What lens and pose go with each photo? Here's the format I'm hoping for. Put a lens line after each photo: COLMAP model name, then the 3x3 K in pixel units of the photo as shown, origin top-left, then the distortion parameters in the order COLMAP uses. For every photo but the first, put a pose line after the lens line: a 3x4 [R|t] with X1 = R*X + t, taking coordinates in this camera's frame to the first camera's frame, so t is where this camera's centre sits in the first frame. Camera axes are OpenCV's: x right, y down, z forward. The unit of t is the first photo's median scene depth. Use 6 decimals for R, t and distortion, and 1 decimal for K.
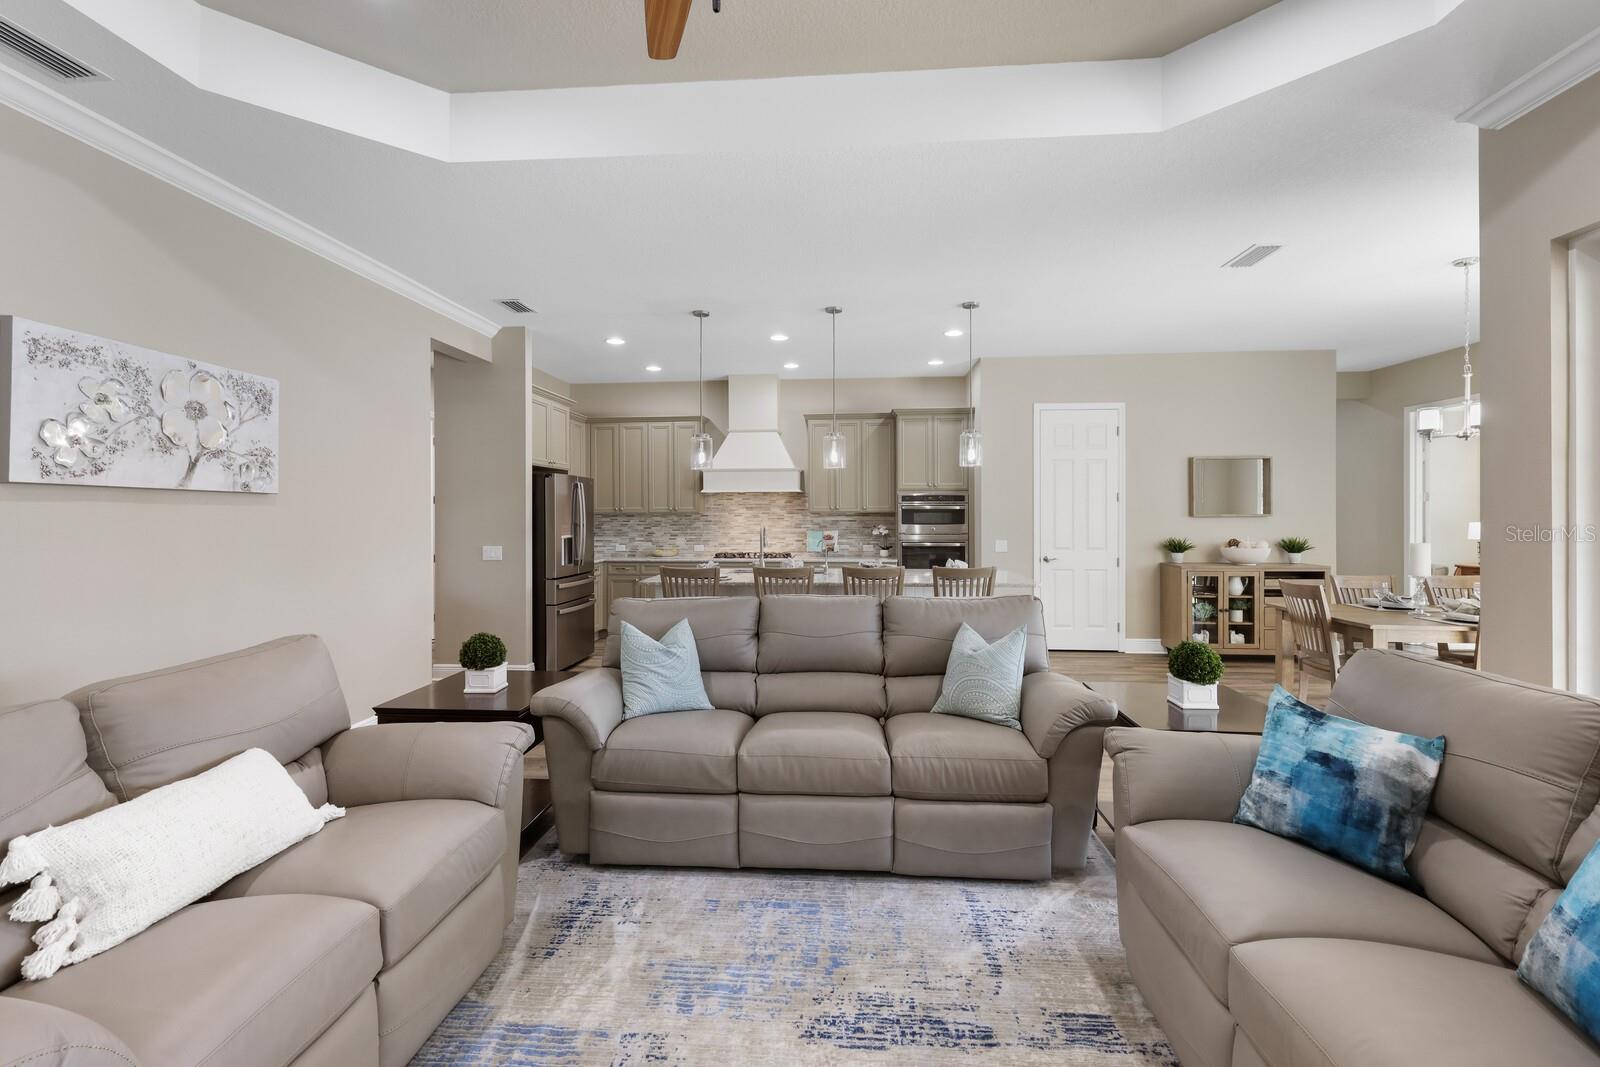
lens RADIAL K [[704.4, 0, 797.6], [0, 704.4, 521.5], [0, 0, 1]] dist [-0.000404, 0.001177]
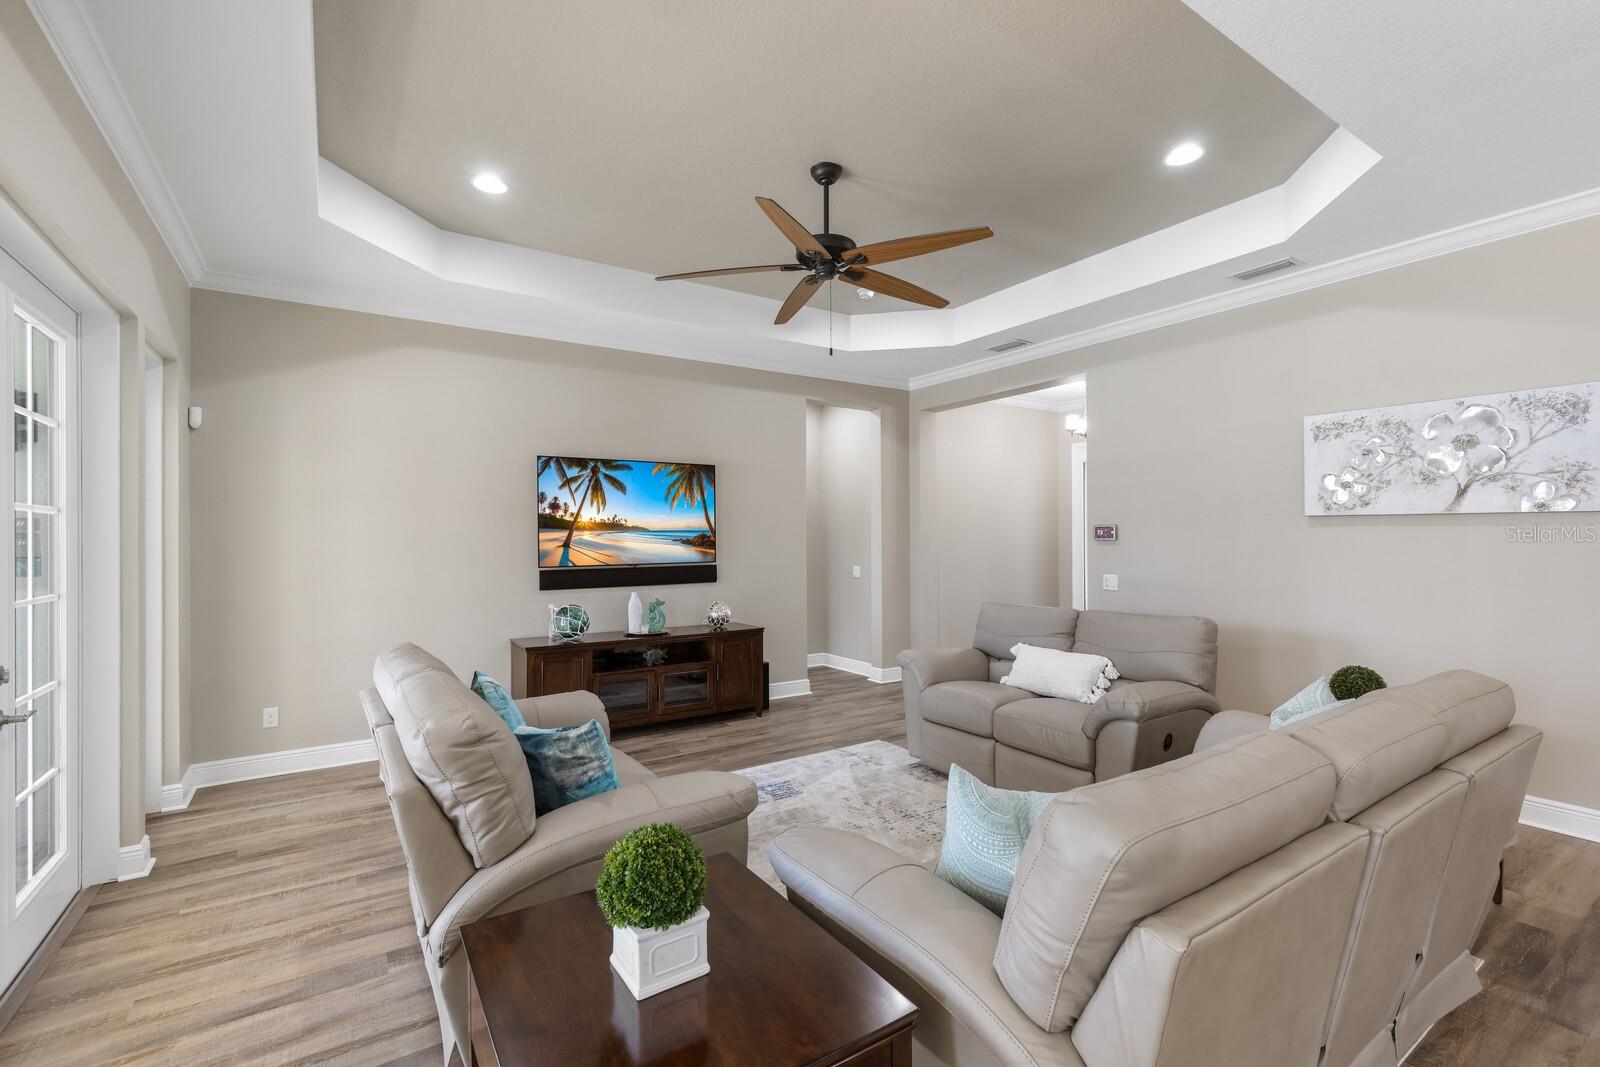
lens RADIAL K [[704.4, 0, 800.2], [0, 704.4, 534.5], [0, 0, 1]] dist [-0.000404, 0.001177]
pose [[-0.790378, -0.002674, -0.612613, 0.727653], [-0.007528, 0.999957, 0.005348, -0.009571], [0.612573, 0.008839, -0.790365, 1.345175]]
